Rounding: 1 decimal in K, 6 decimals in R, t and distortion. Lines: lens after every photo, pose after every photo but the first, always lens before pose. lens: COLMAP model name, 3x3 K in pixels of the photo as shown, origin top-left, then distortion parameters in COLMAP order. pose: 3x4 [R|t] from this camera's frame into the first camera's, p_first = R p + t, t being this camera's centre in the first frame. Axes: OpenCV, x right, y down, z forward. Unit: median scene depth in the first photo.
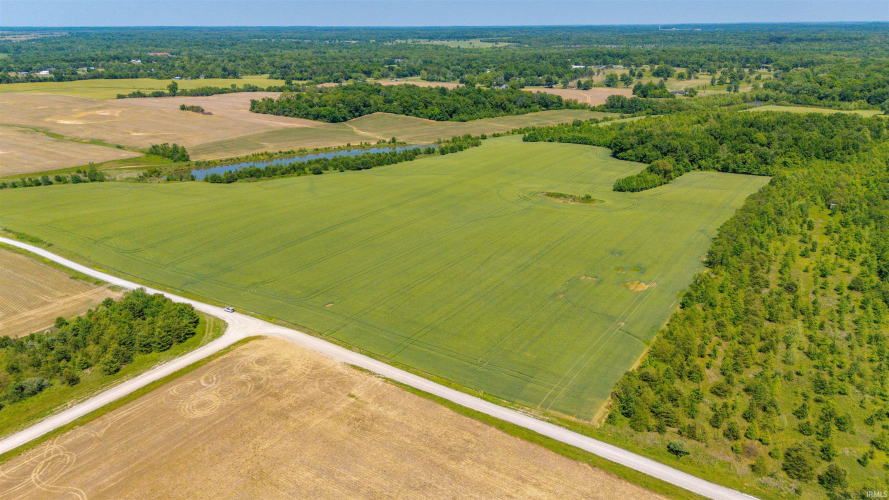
lens RADIAL K [[651.5, 0, 447.6], [0, 651.5, 253.0], [0, 0, 1]] dist [0.083759, -0.089953]
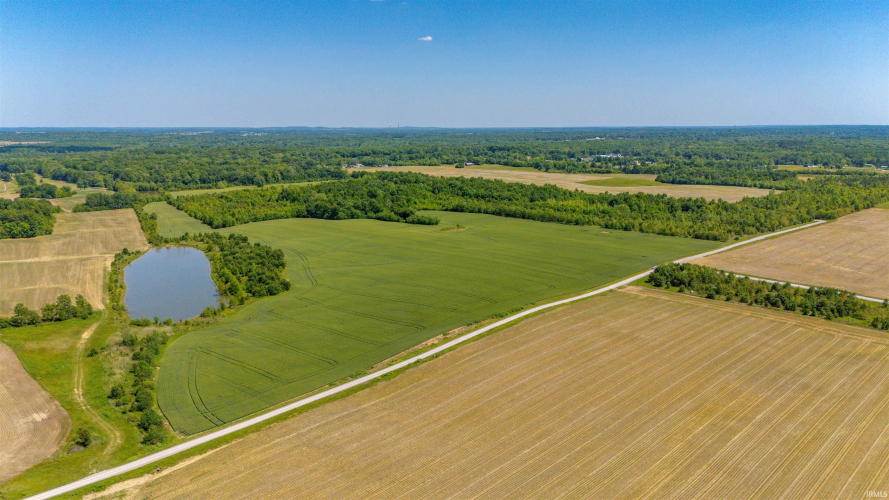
lens RADIAL K [[654.3, 0, 447.8], [0, 654.3, 248.4], [0, 0, 1]] dist [0.082008, -0.087893]
pose [[0.180831, -0.177203, 0.967419, -0.684444], [0.326775, 0.938580, 0.110839, -0.110926], [-0.927641, 0.296085, 0.227630, 0.341472]]
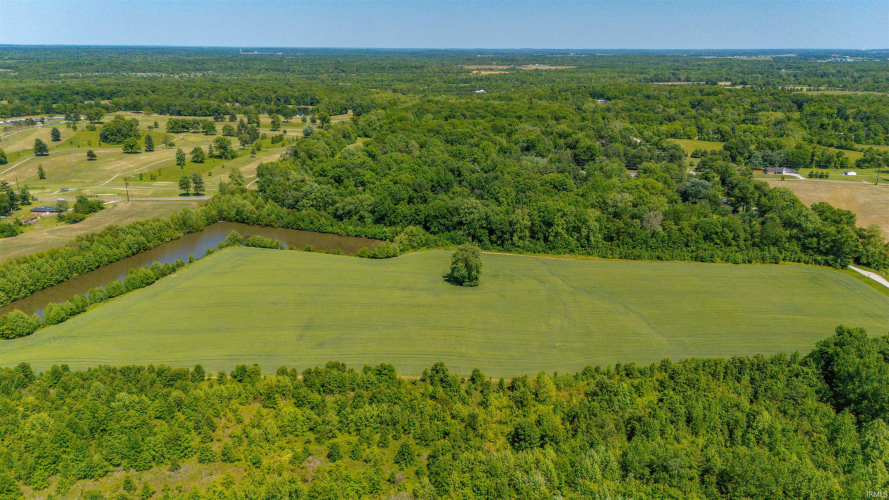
lens RADIAL K [[654.3, 0, 447.8], [0, 654.3, 248.4], [0, 0, 1]] dist [0.082008, -0.087893]
pose [[0.843824, -0.148035, 0.515797, 0.452815], [0.167705, 0.985800, 0.008568, -0.238555], [-0.509741, 0.079272, 0.856668, 0.666917]]
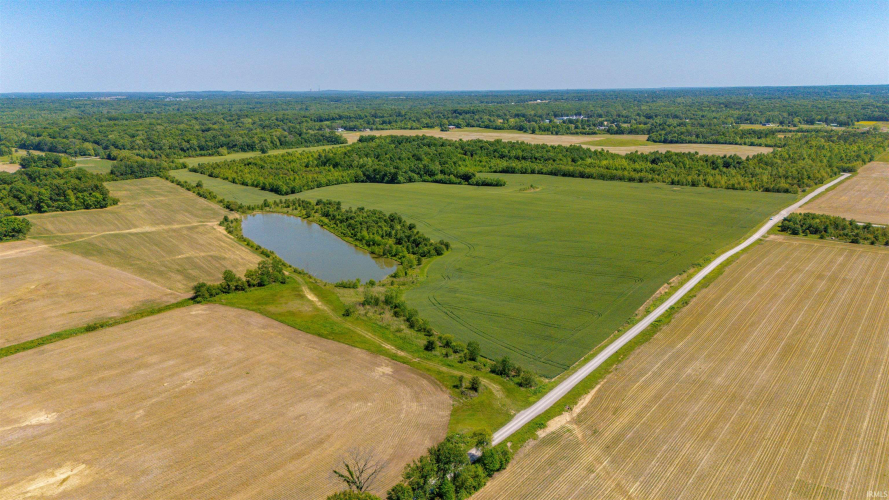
lens RADIAL K [[651.5, 0, 447.6], [0, 651.5, 253.0], [0, 0, 1]] dist [0.083759, -0.089953]
pose [[0.062780, -0.239478, 0.968870, -0.725003], [0.337836, 0.918574, 0.205155, -0.171703], [-0.939109, 0.314440, 0.138573, 0.518191]]
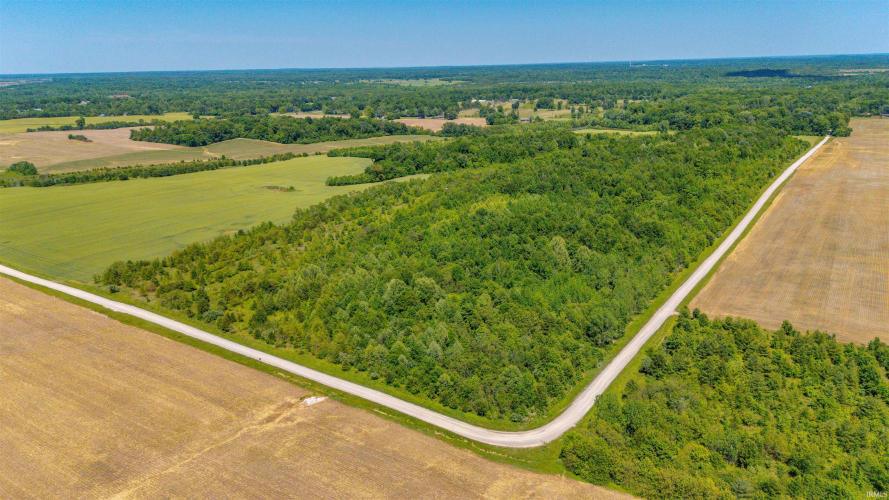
lens RADIAL K [[651.5, 0, 447.6], [0, 651.5, 253.0], [0, 0, 1]] dist [0.083759, -0.089953]
pose [[0.999819, -0.018704, 0.003620, 0.268532], [0.018875, 0.998307, -0.055023, 0.066008], [-0.002585, 0.055081, 0.998479, -0.179559]]
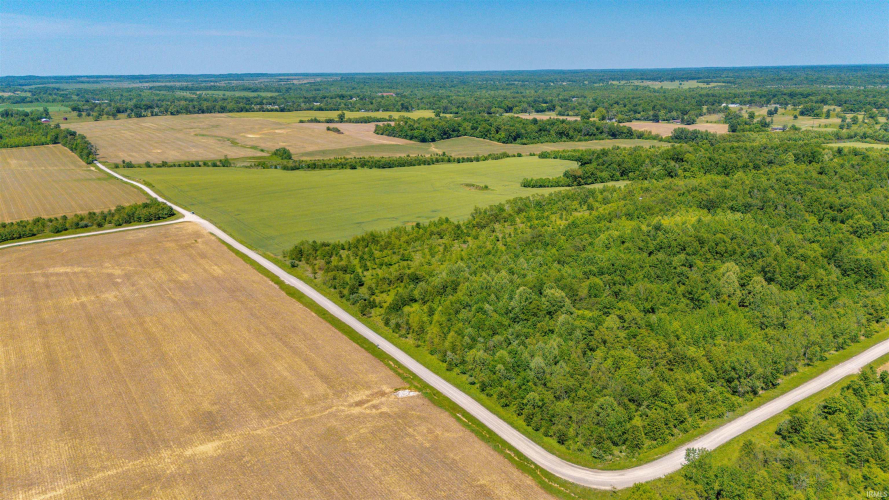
lens RADIAL K [[651.5, 0, 447.6], [0, 651.5, 253.0], [0, 0, 1]] dist [0.083759, -0.089953]
pose [[0.934557, 0.090338, -0.344155, 0.318528], [-0.110666, 0.993059, -0.039845, 0.060757], [0.338167, 0.075324, 0.938067, -0.164955]]
